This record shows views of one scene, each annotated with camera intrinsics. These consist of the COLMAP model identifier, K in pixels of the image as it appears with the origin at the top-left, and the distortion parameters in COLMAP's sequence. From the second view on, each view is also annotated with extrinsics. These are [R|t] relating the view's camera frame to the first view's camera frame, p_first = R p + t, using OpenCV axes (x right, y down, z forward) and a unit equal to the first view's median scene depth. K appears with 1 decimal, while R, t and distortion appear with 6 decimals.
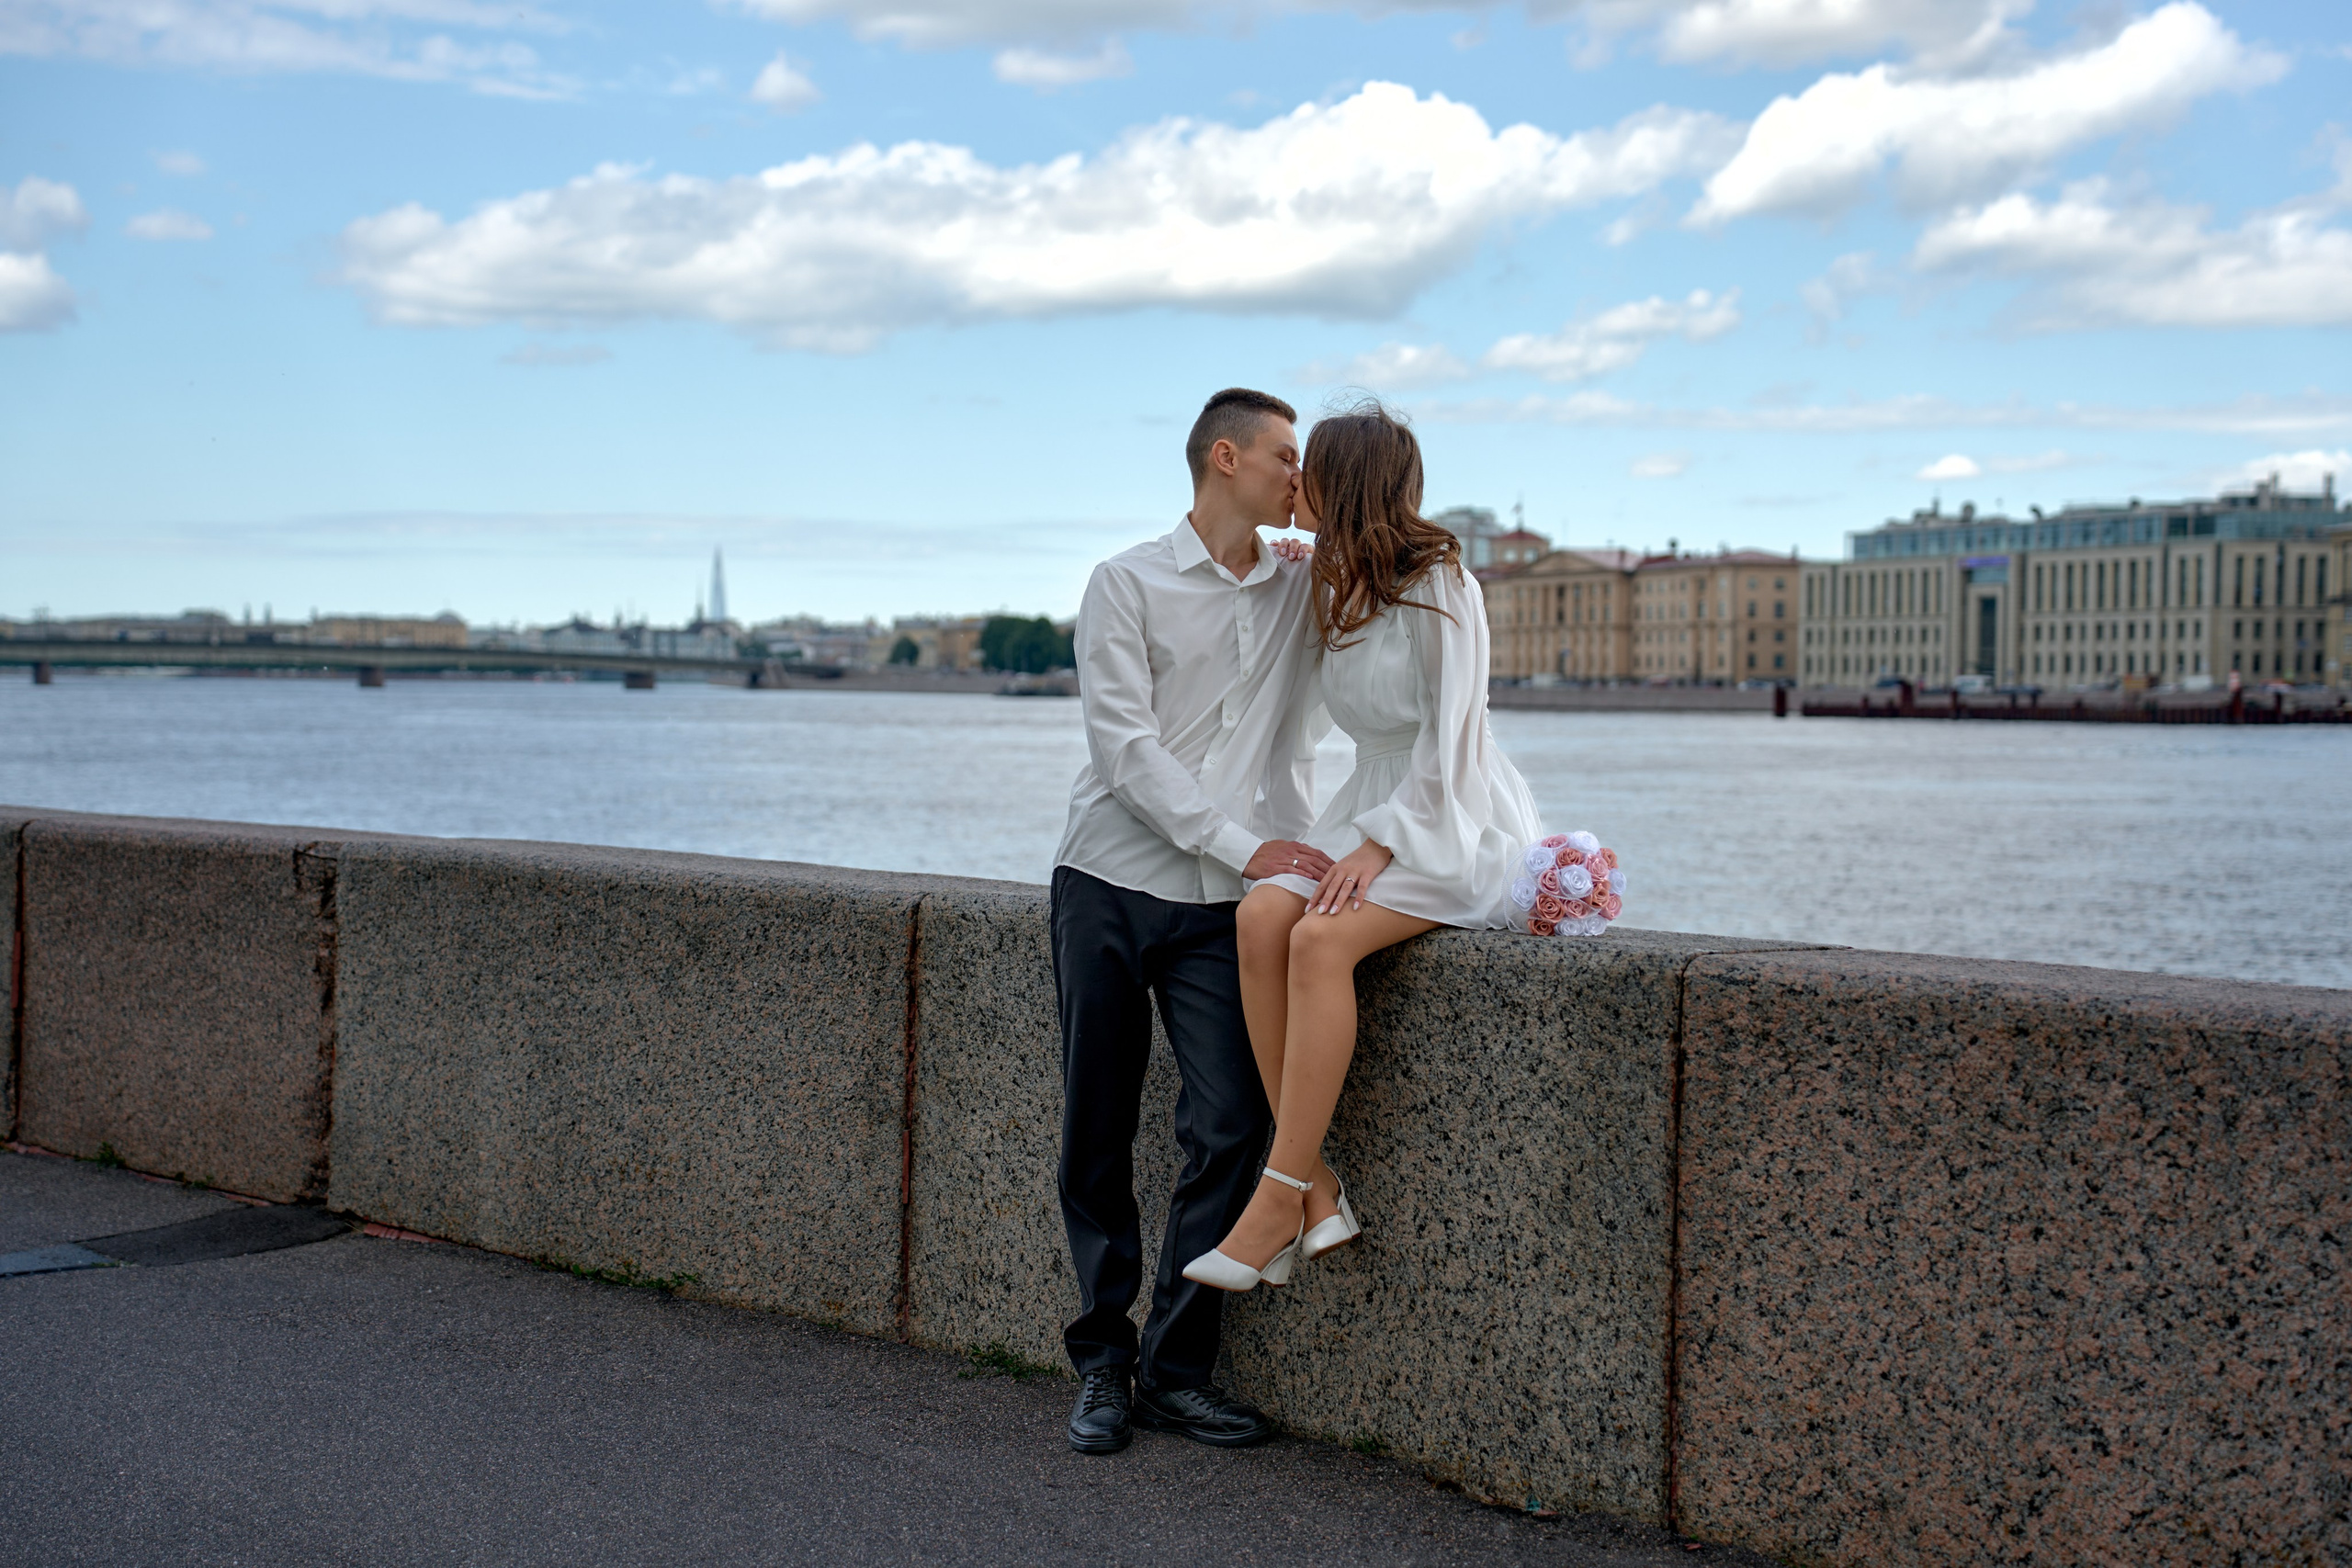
lens RADIAL K [[3280.4, 0, 1206.9], [0, 3280.4, 803.4], [0, 0, 1]] dist [0.255830, 0.000000]
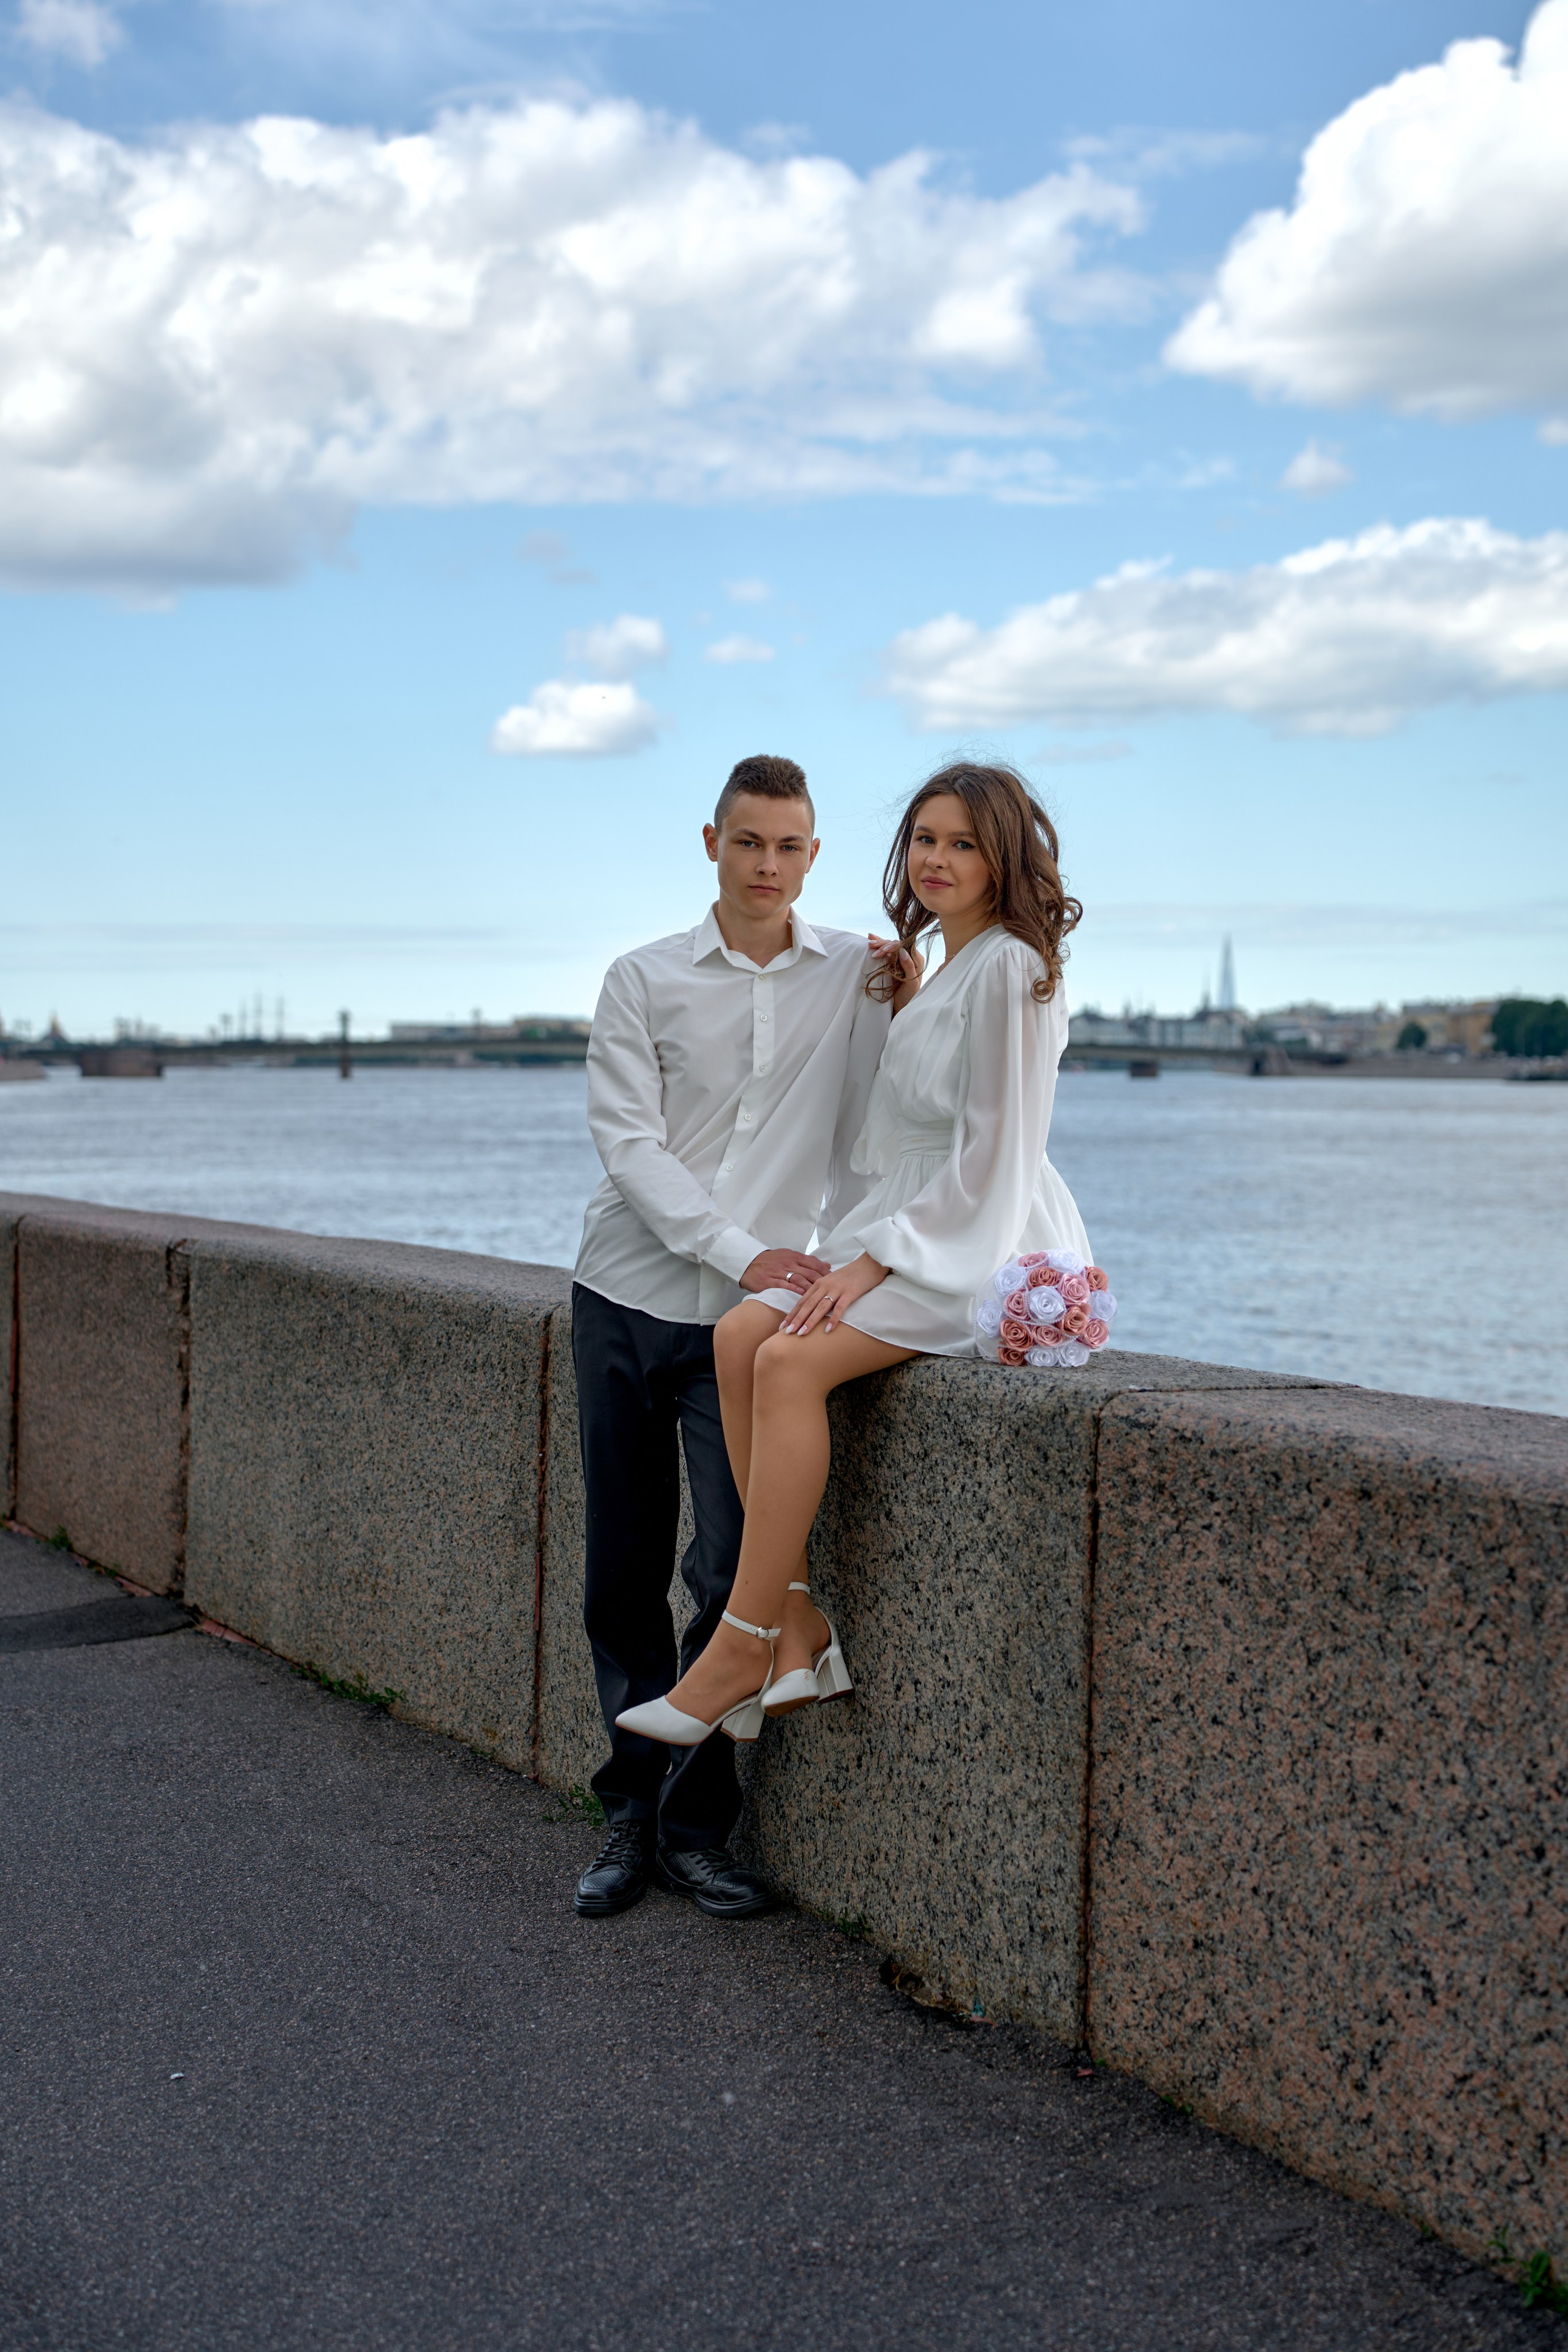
lens RADIAL K [[3280.7, 0, 812.1], [0, 3280.7, 1193.4], [0, 0, 1]] dist [0.255830, 0.000000]
pose [[0.962688, 0.005321, -0.270561, 0.240770], [-0.005136, 0.999986, 0.001392, -0.006089], [0.270565, 0.000049, 0.962702, 0.108176]]
